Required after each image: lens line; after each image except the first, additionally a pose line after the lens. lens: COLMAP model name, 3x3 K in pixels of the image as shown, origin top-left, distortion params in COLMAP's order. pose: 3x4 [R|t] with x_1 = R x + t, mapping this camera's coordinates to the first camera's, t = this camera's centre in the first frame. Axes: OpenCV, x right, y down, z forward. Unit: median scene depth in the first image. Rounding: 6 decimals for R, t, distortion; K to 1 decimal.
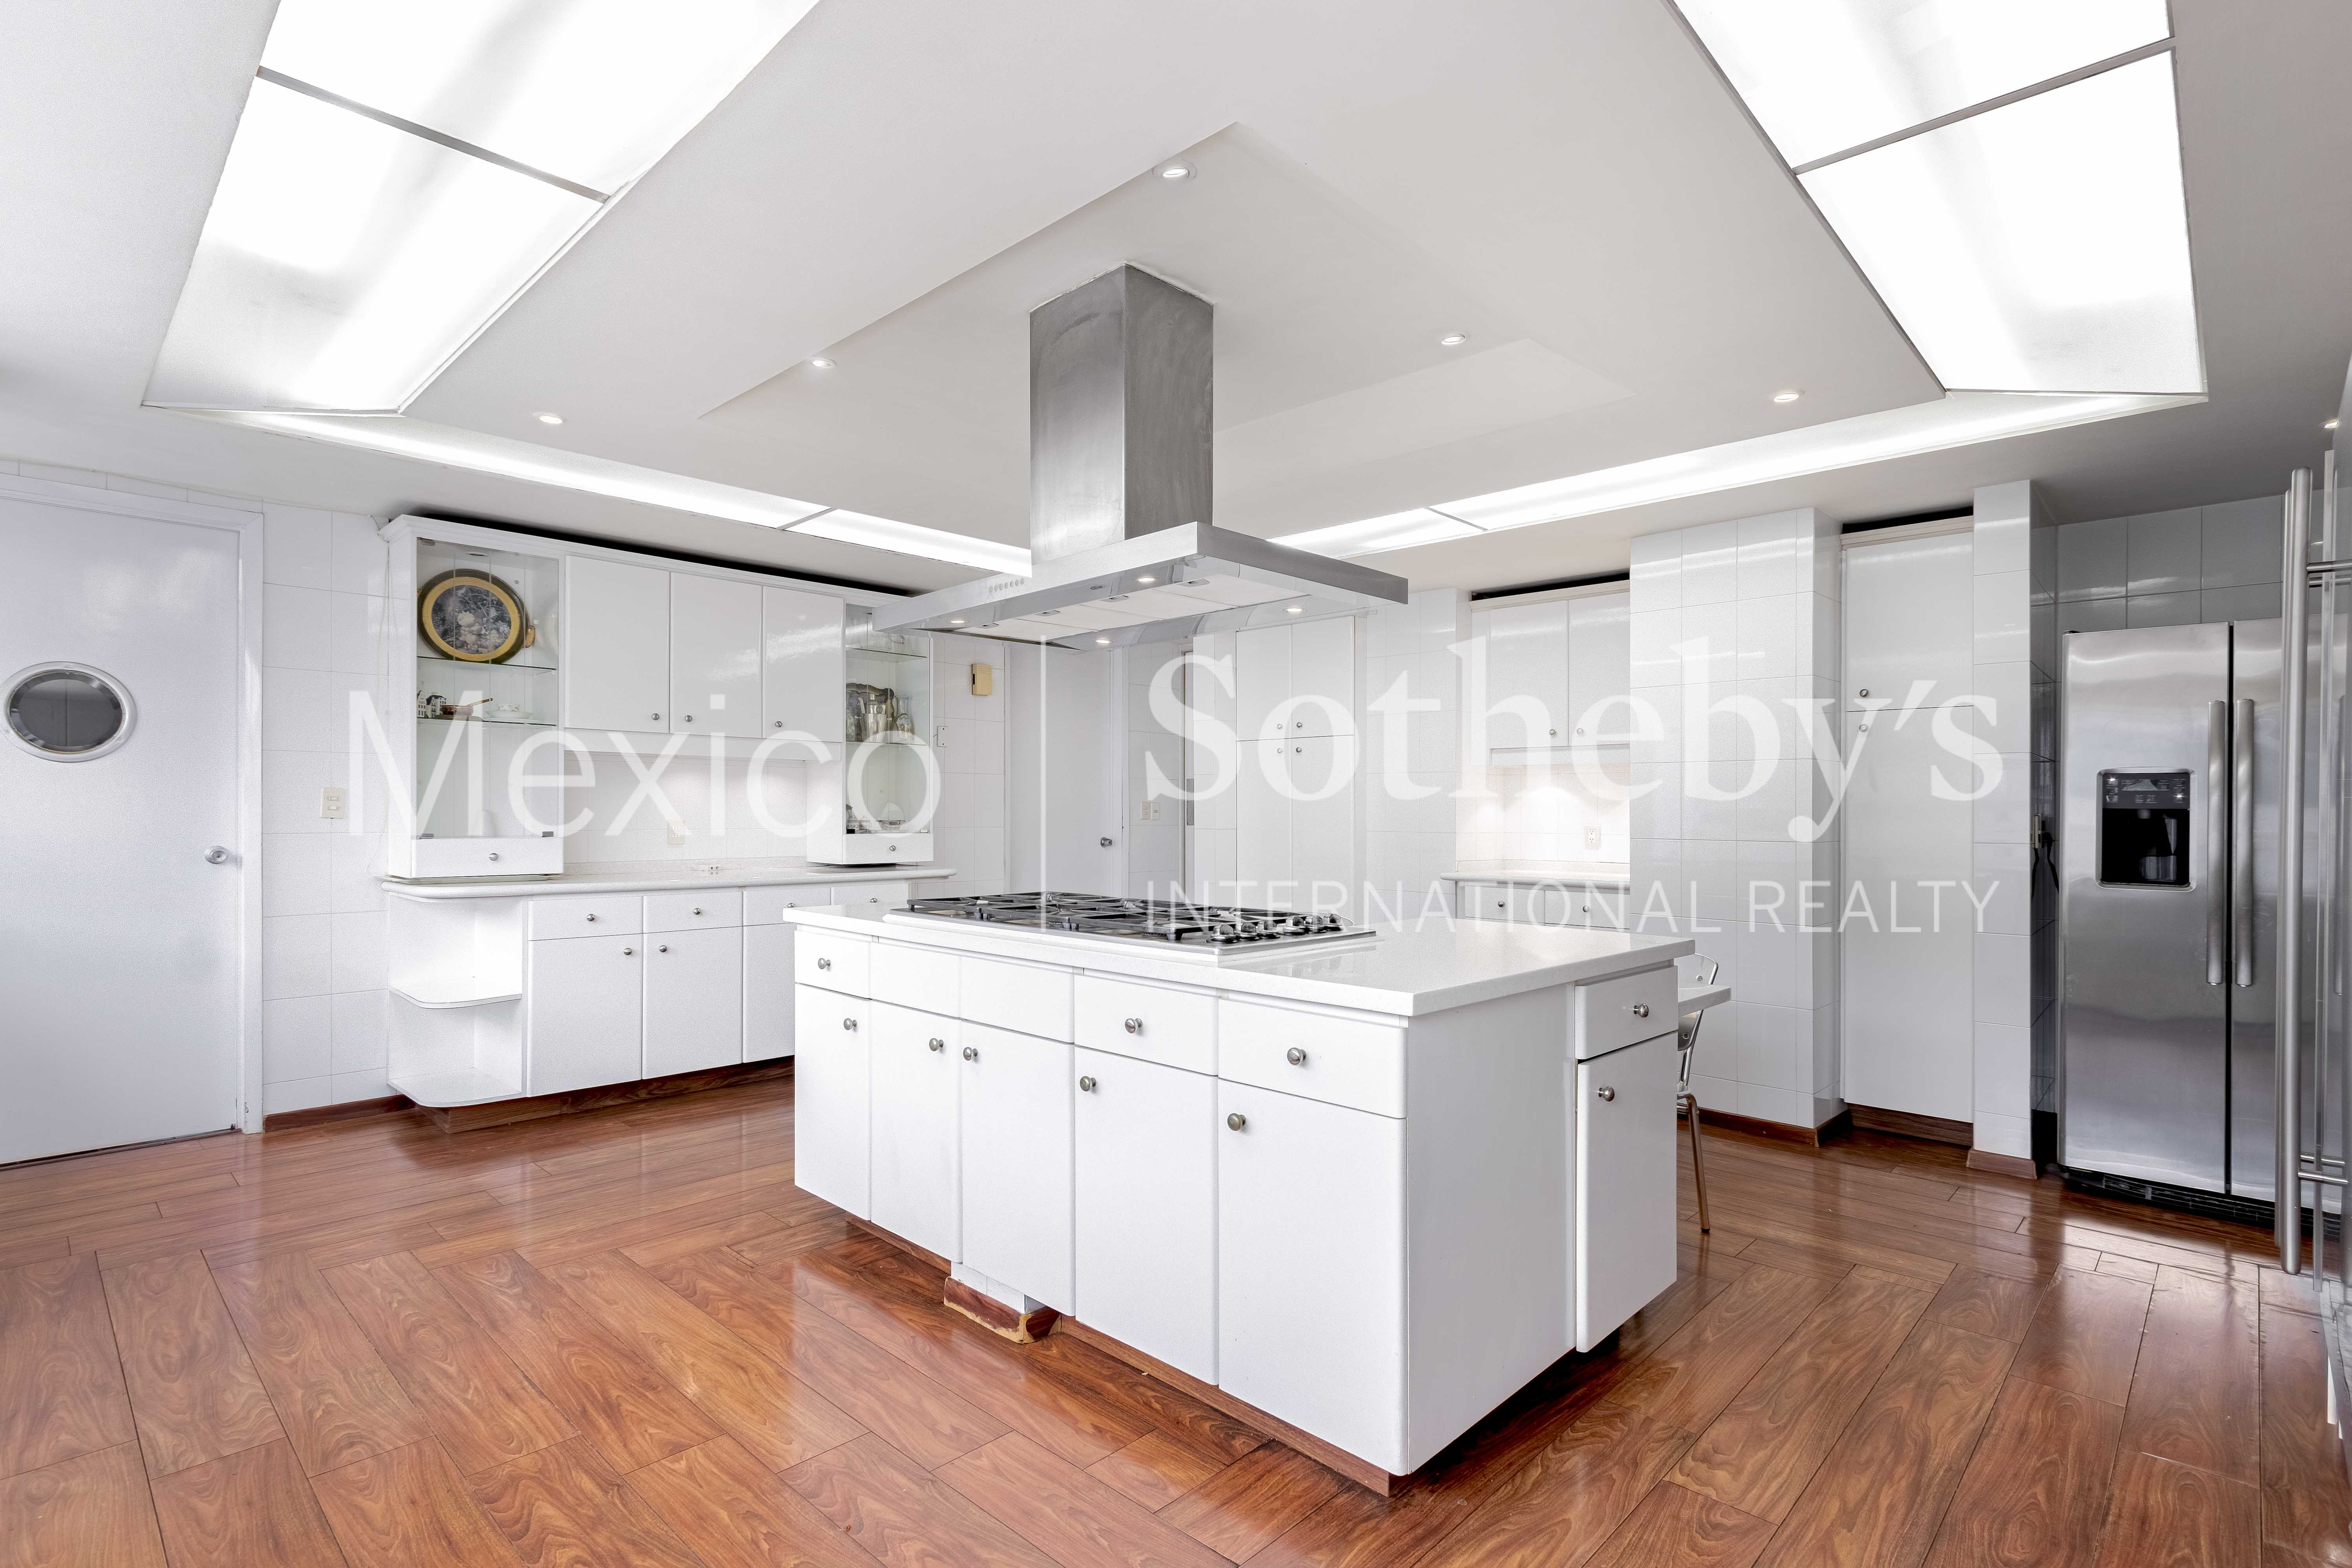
lens RADIAL K [[1115.4, 0, 1184.0], [0, 1115.4, 808.8], [0, 0, 1]] dist [0.002332, -0.000762]
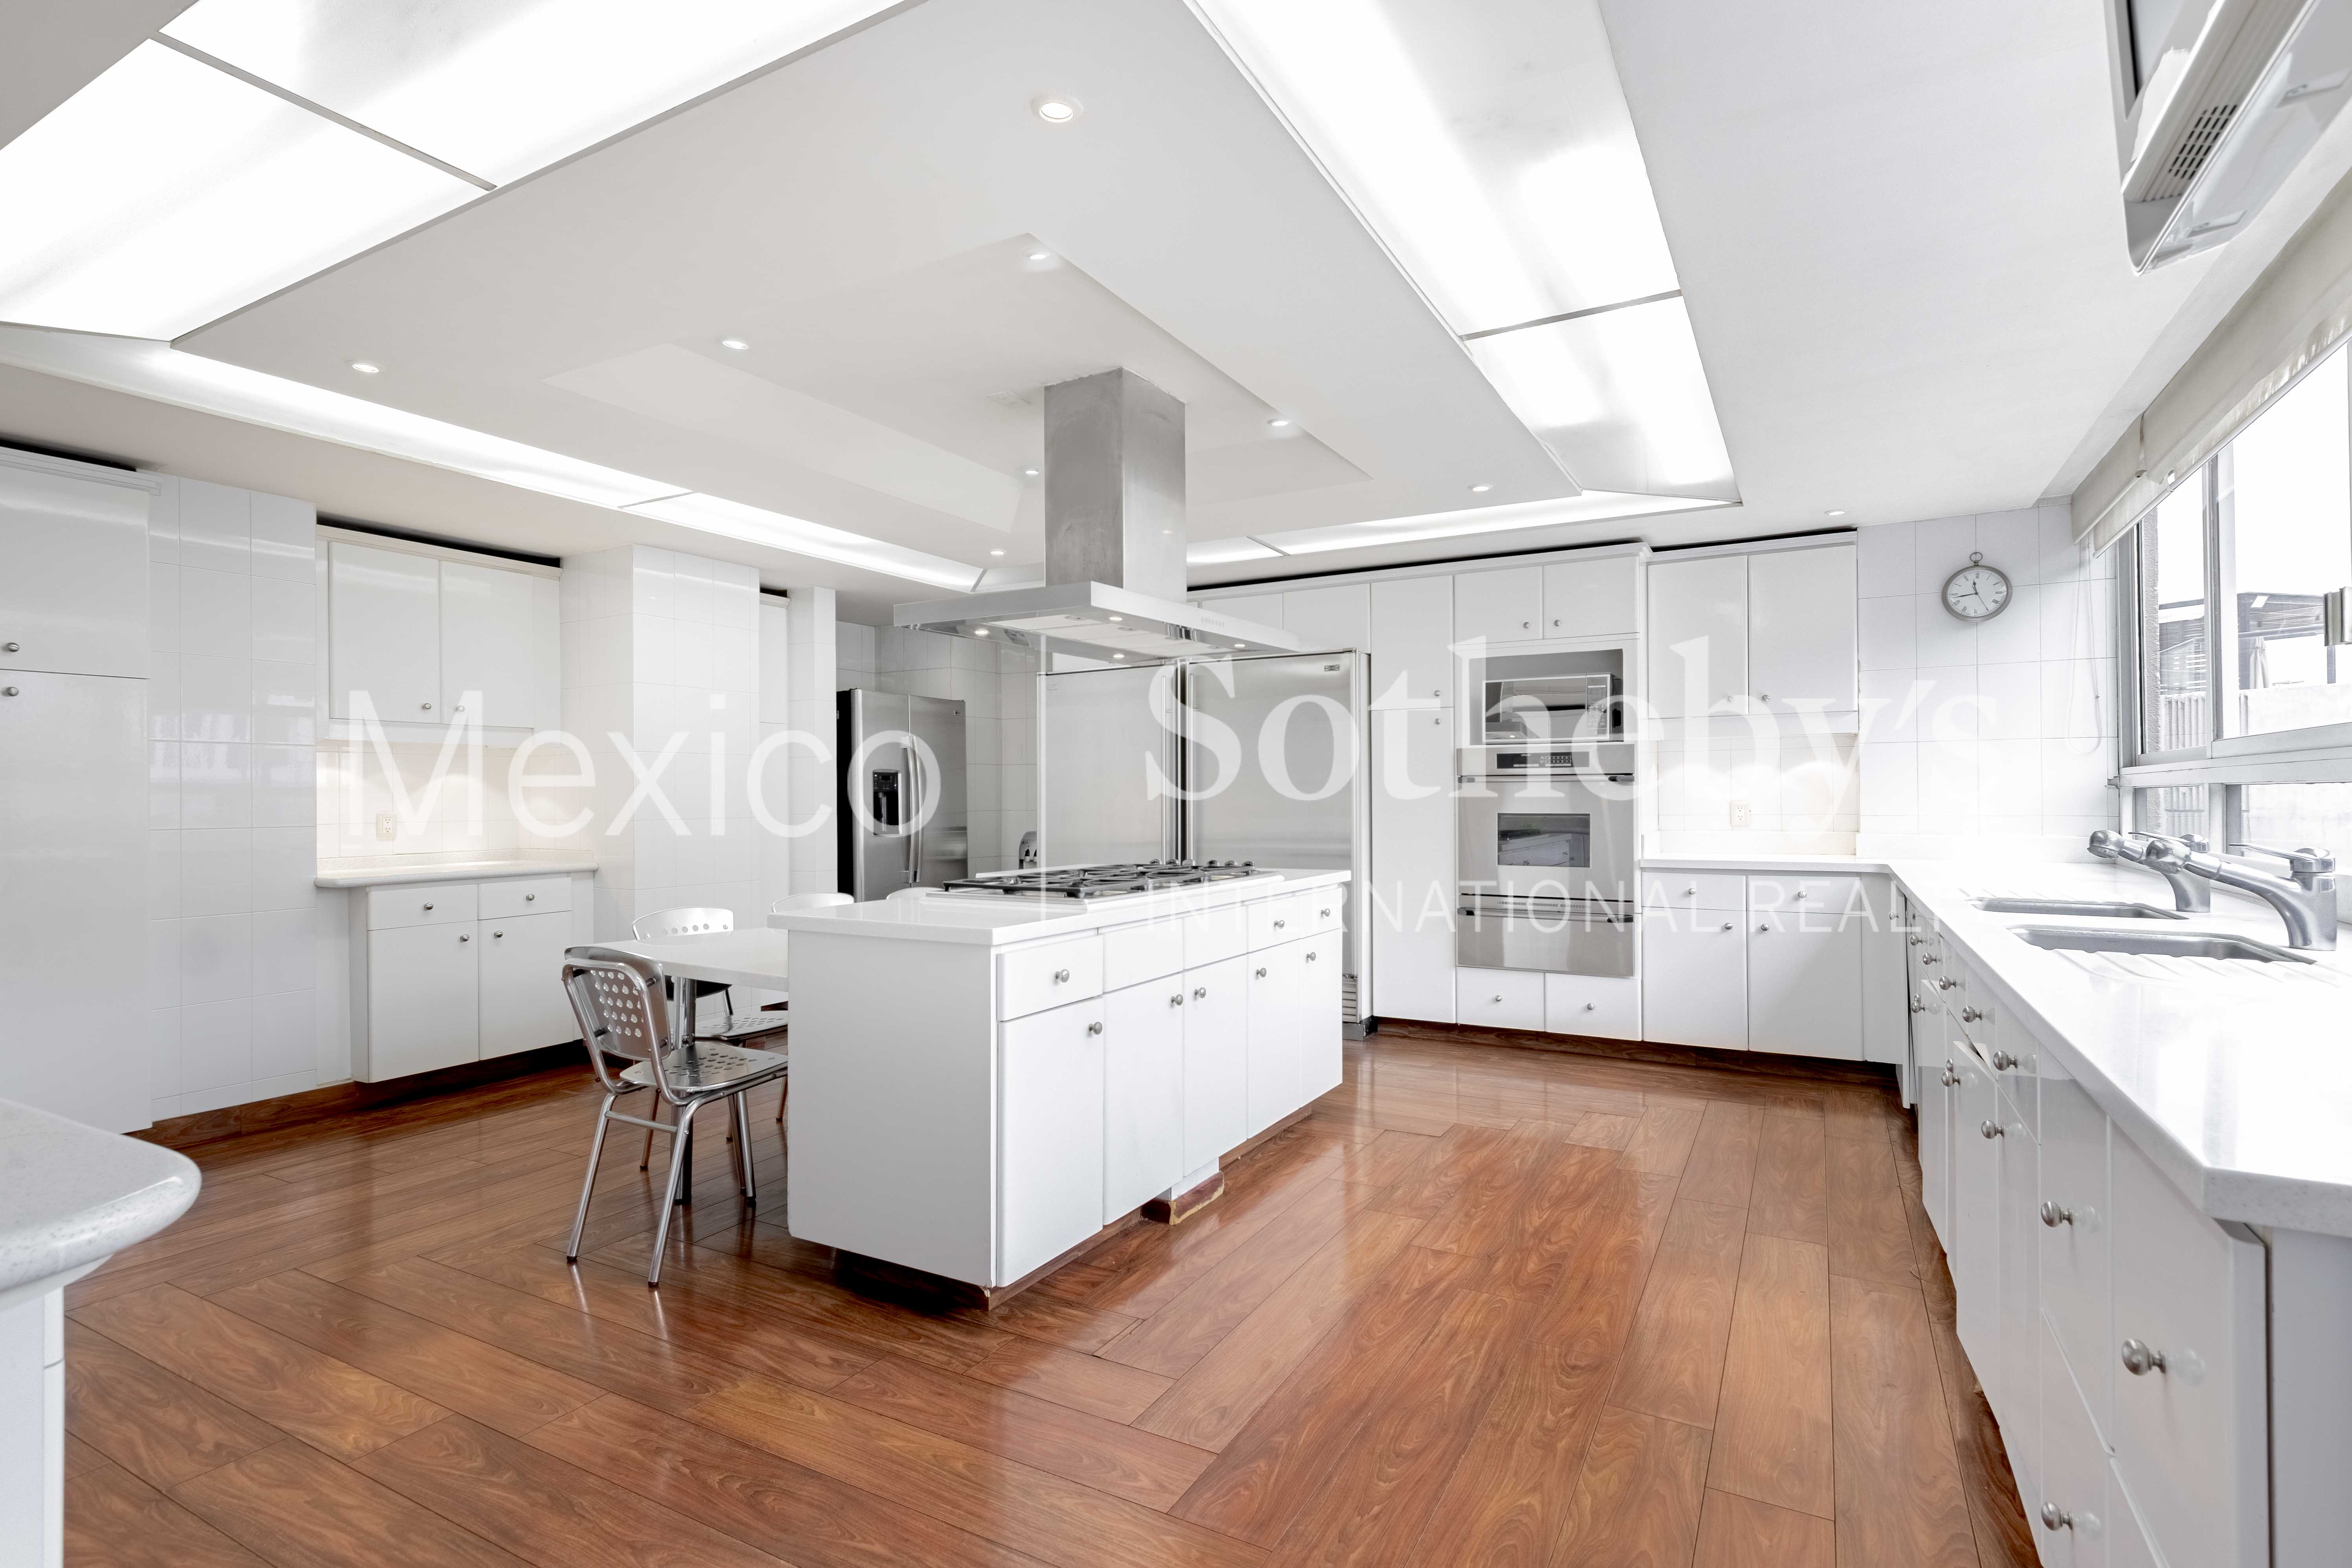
lens RADIAL K [[1133.5, 0, 1176.0], [0, 1133.5, 784.0], [0, 0, 1]] dist [0.006330, -0.000706]
pose [[-0.239006, 0.004909, 0.971006, -1.515628], [0.000777, 0.999988, -0.004864, -0.005391], [-0.971018, -0.000408, -0.239007, 1.431538]]
